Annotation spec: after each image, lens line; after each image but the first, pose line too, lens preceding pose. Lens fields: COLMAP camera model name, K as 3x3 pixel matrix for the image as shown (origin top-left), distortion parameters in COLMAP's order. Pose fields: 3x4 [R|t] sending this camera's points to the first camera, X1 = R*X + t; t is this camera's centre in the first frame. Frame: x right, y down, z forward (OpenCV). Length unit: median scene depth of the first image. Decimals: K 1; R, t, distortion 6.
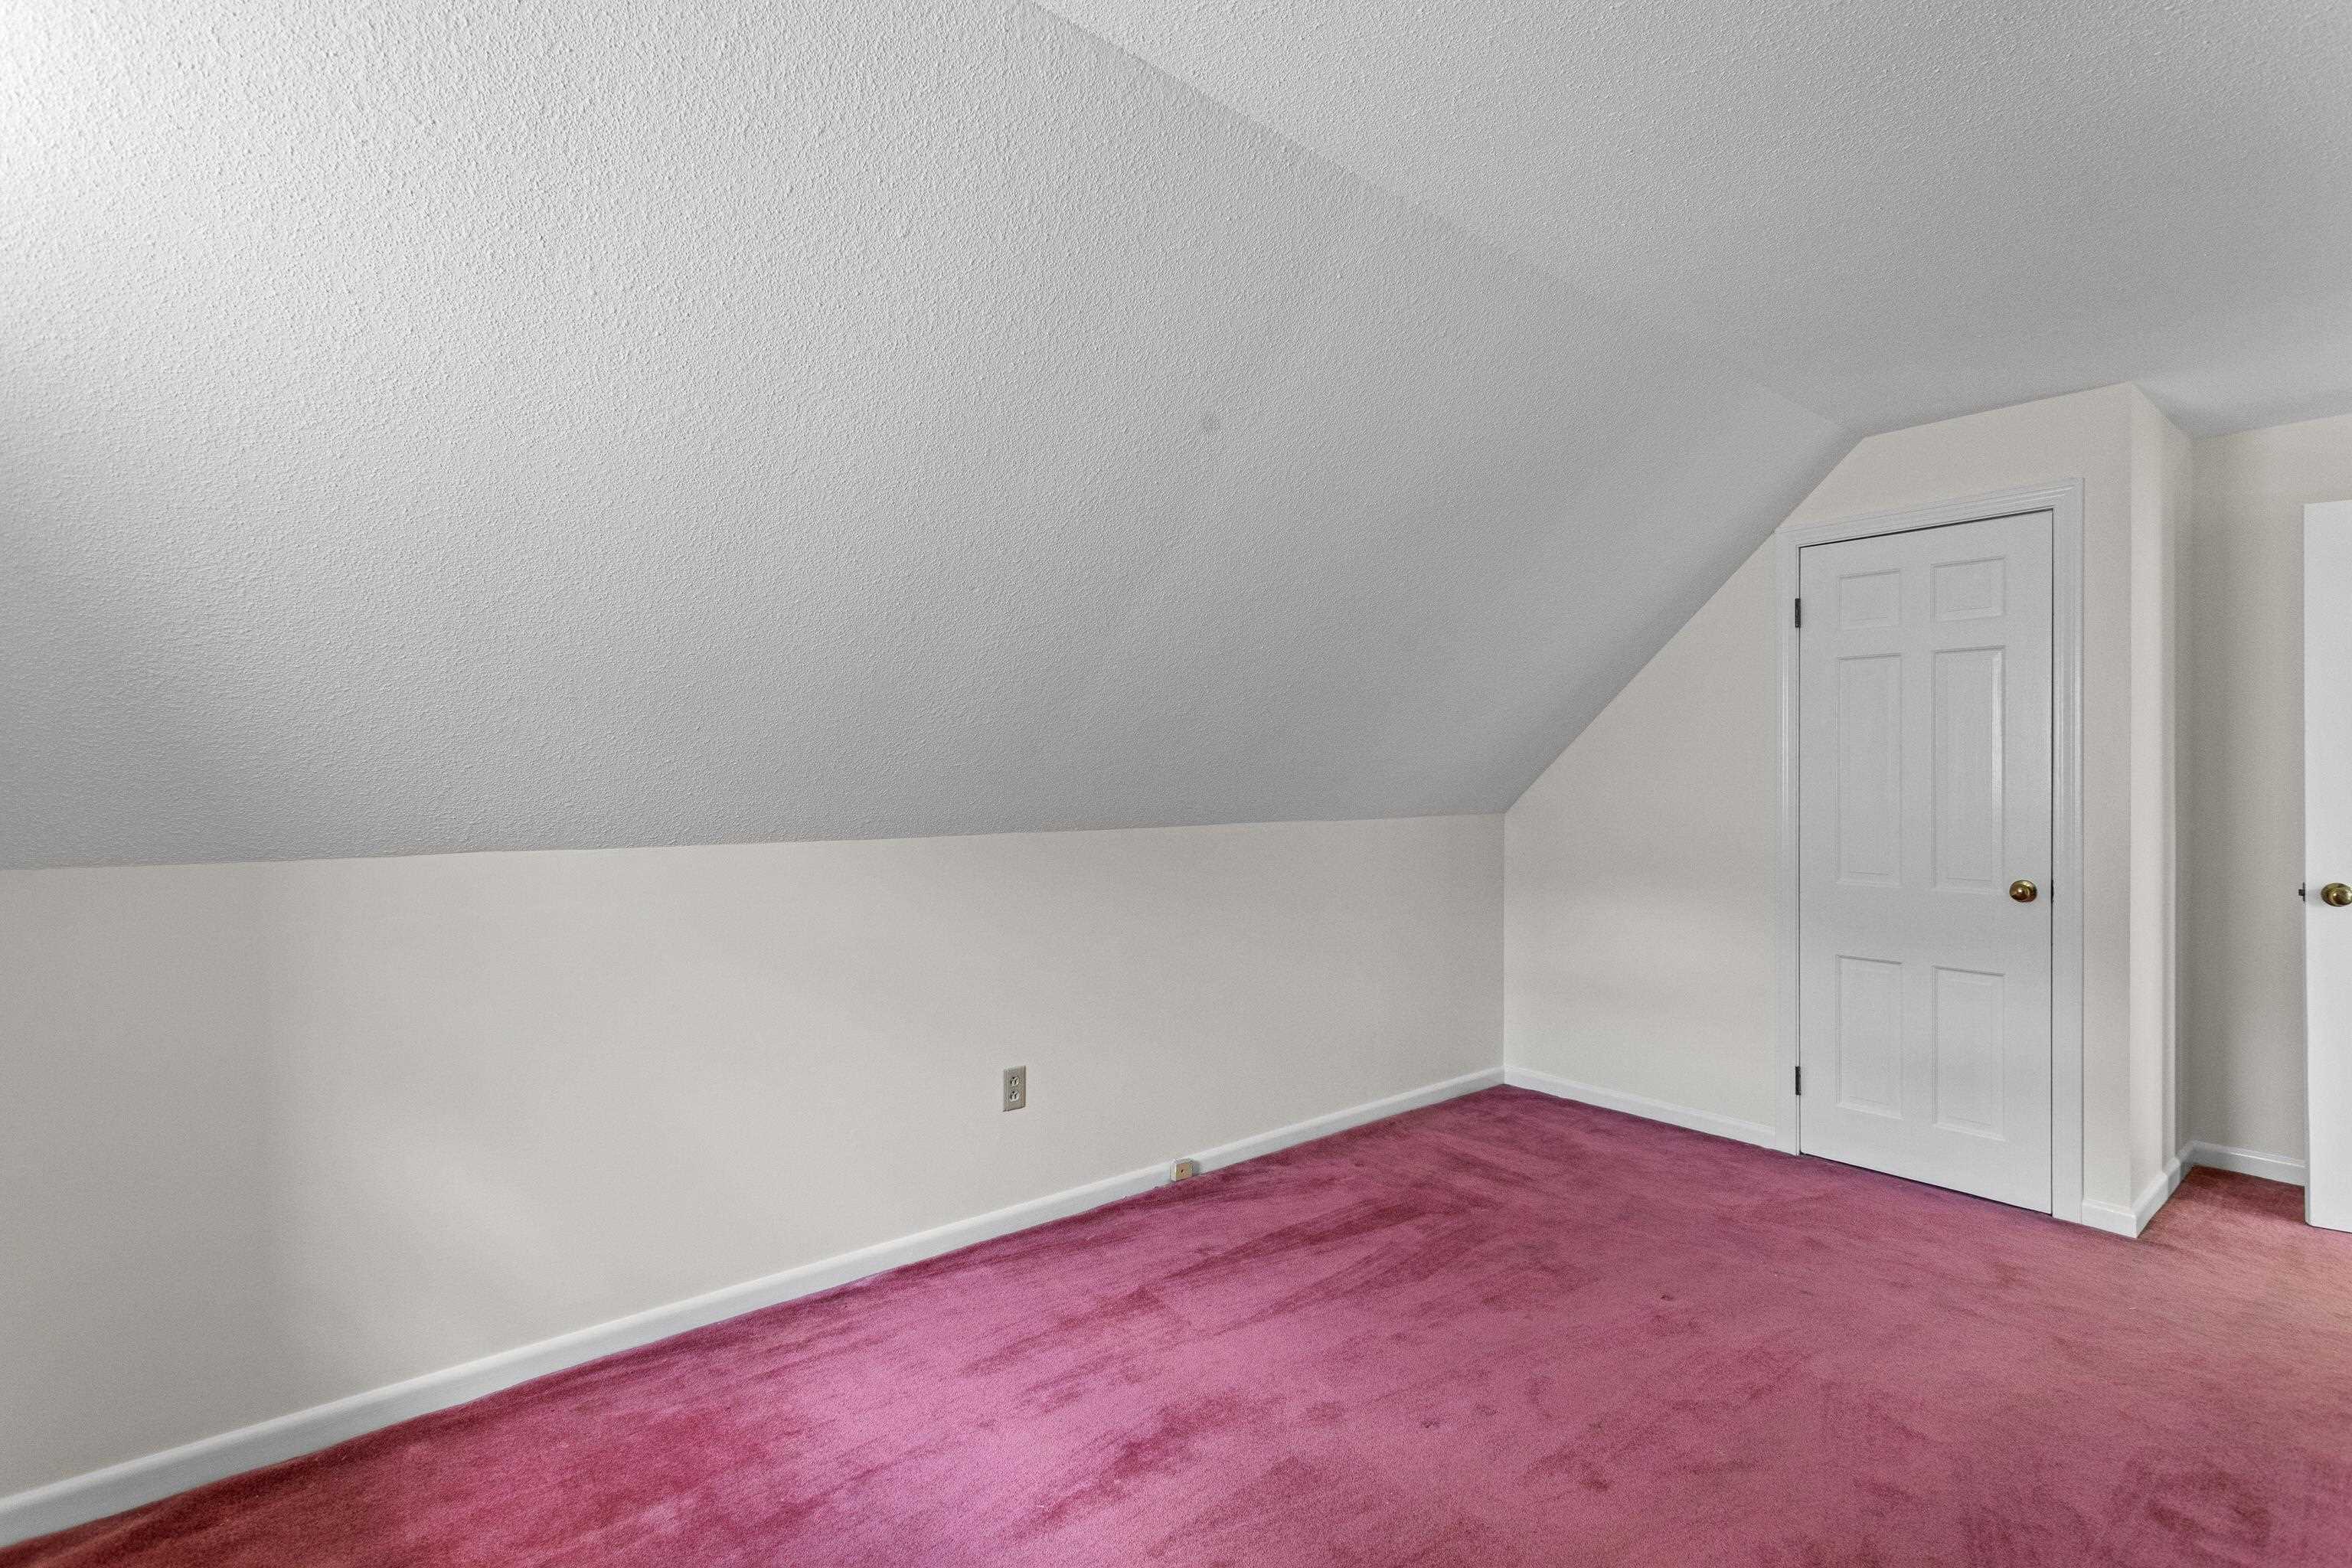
lens RADIAL K [[1115.8, 0, 1186.7], [0, 1115.8, 774.1], [0, 0, 1]] dist [0.000986, -0.000821]
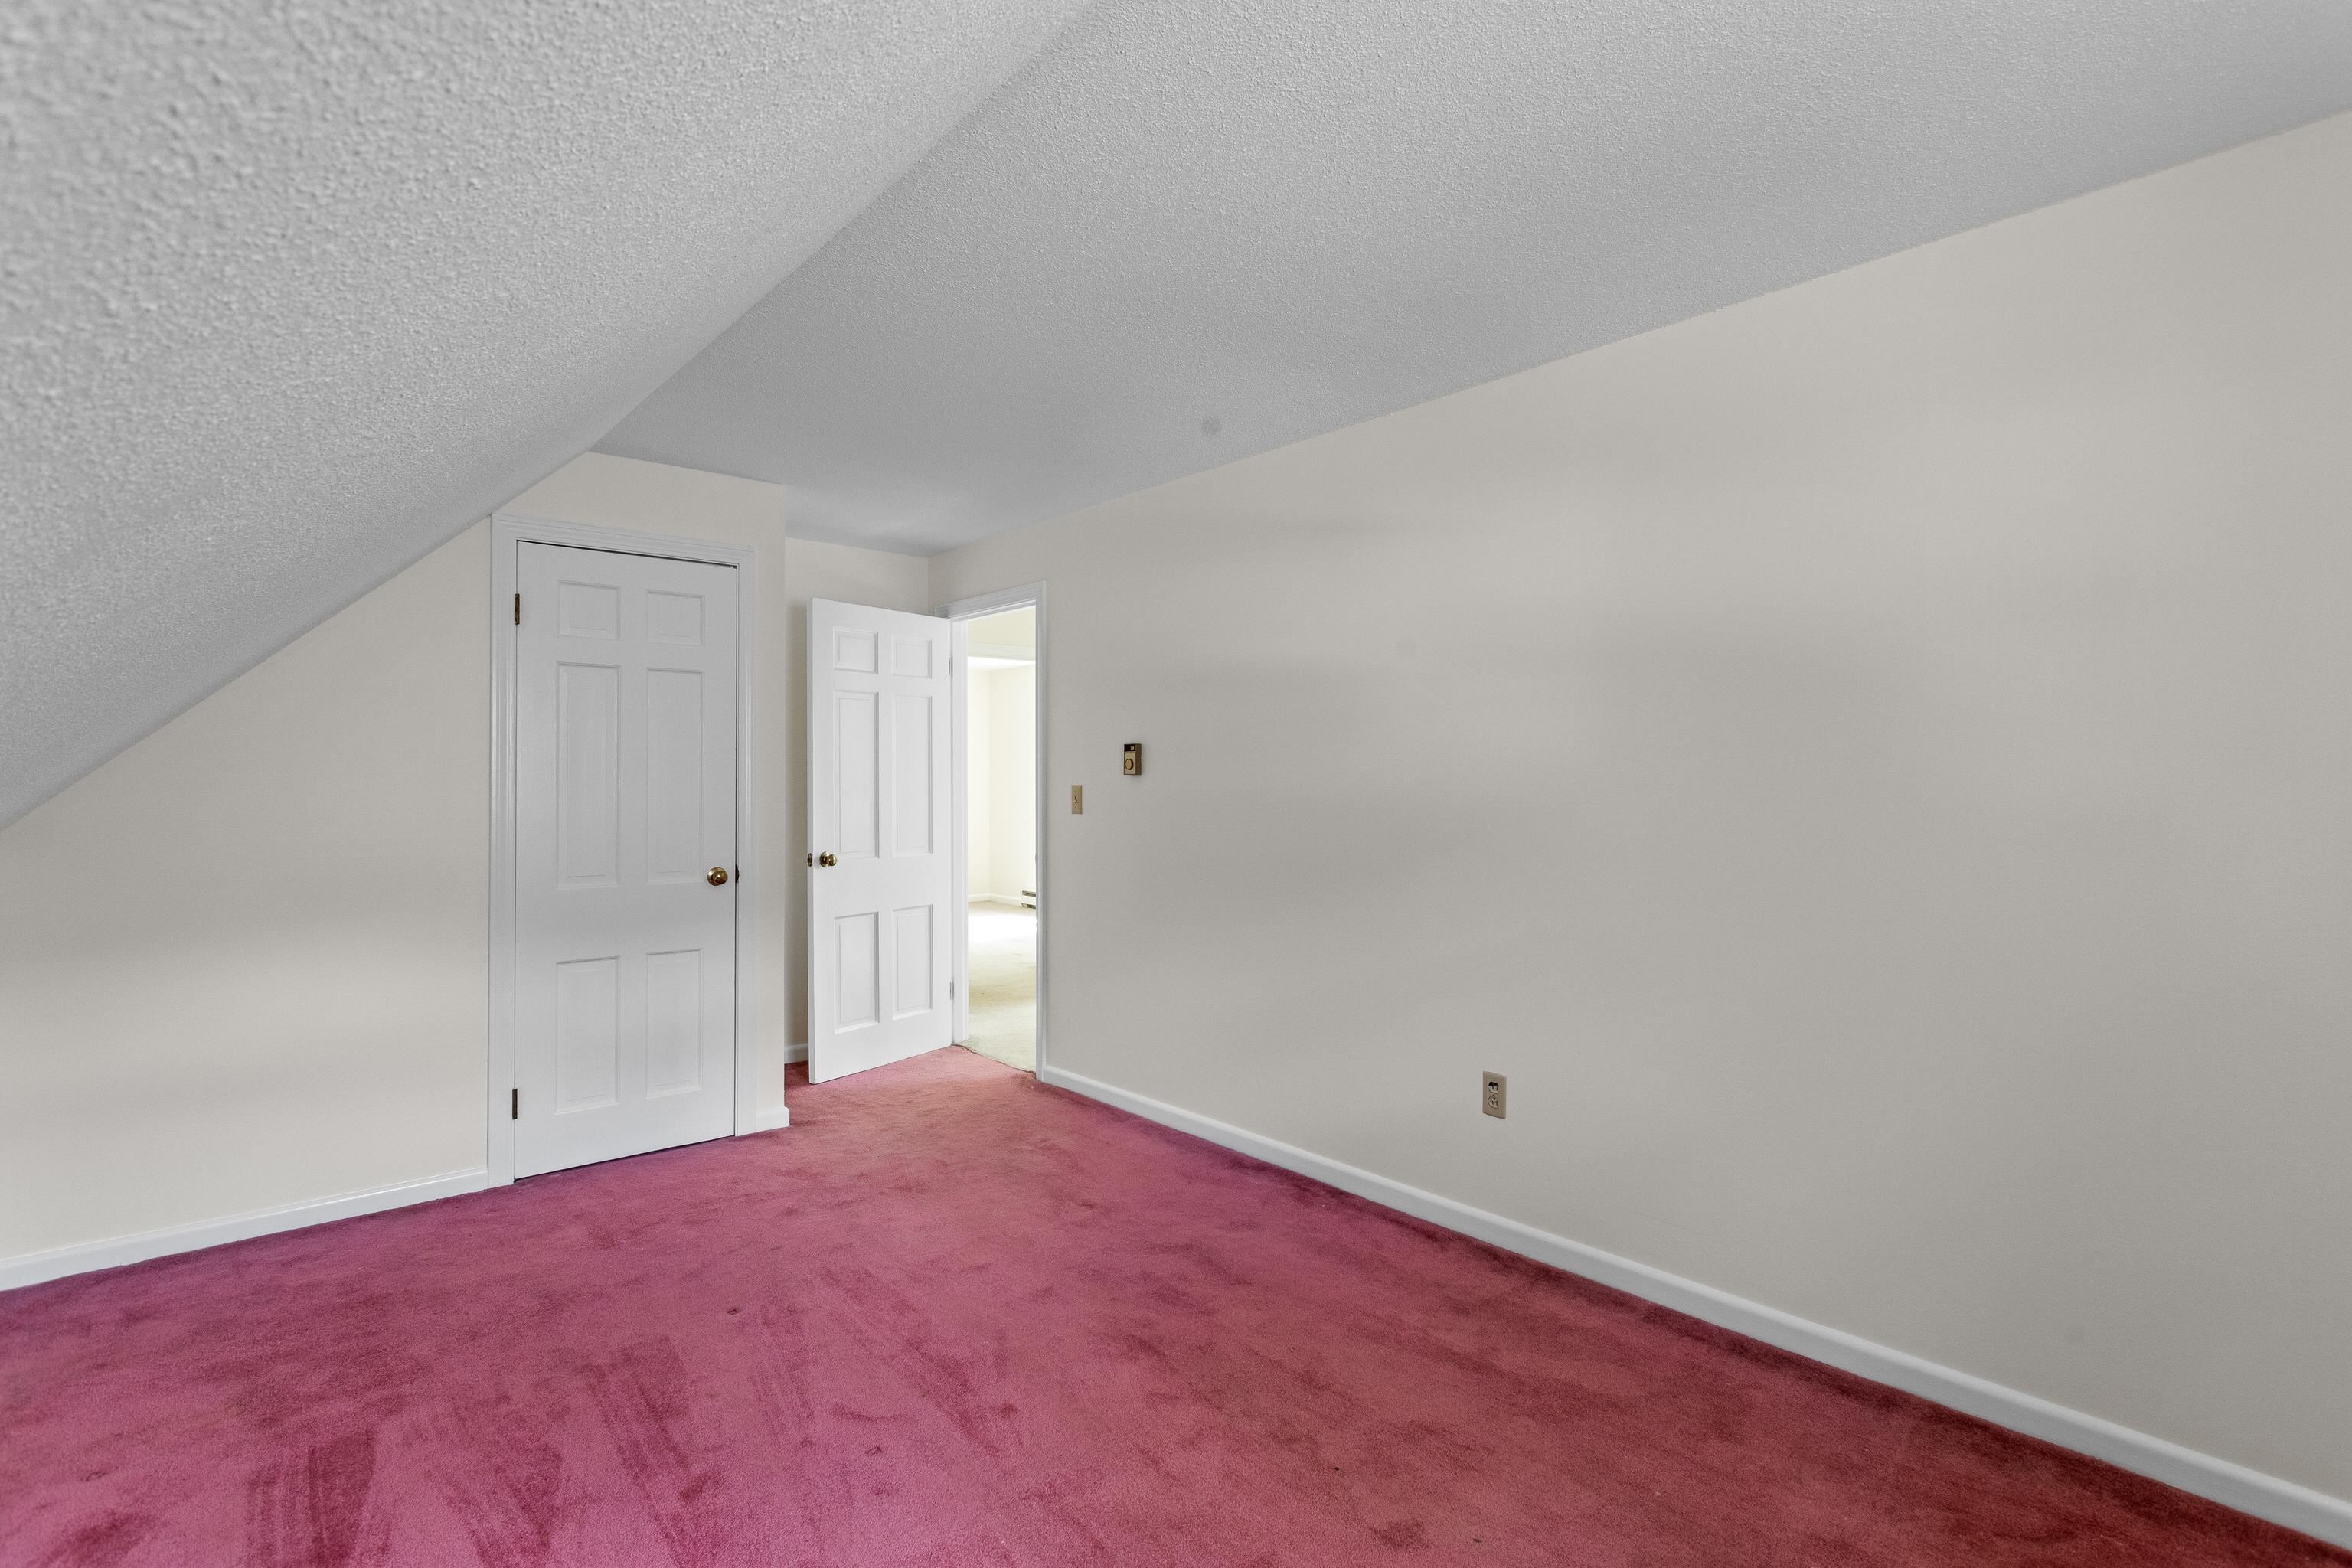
lens RADIAL K [[1115.8, 0, 1187.6], [0, 1115.8, 784.2], [0, 0, 1]] dist [0.000986, -0.000821]
pose [[-0.036602, -0.000320, 0.999330, -0.477082], [-0.002809, 0.999996, 0.000217, 0.003160], [-0.999326, -0.002799, -0.036603, 0.537395]]
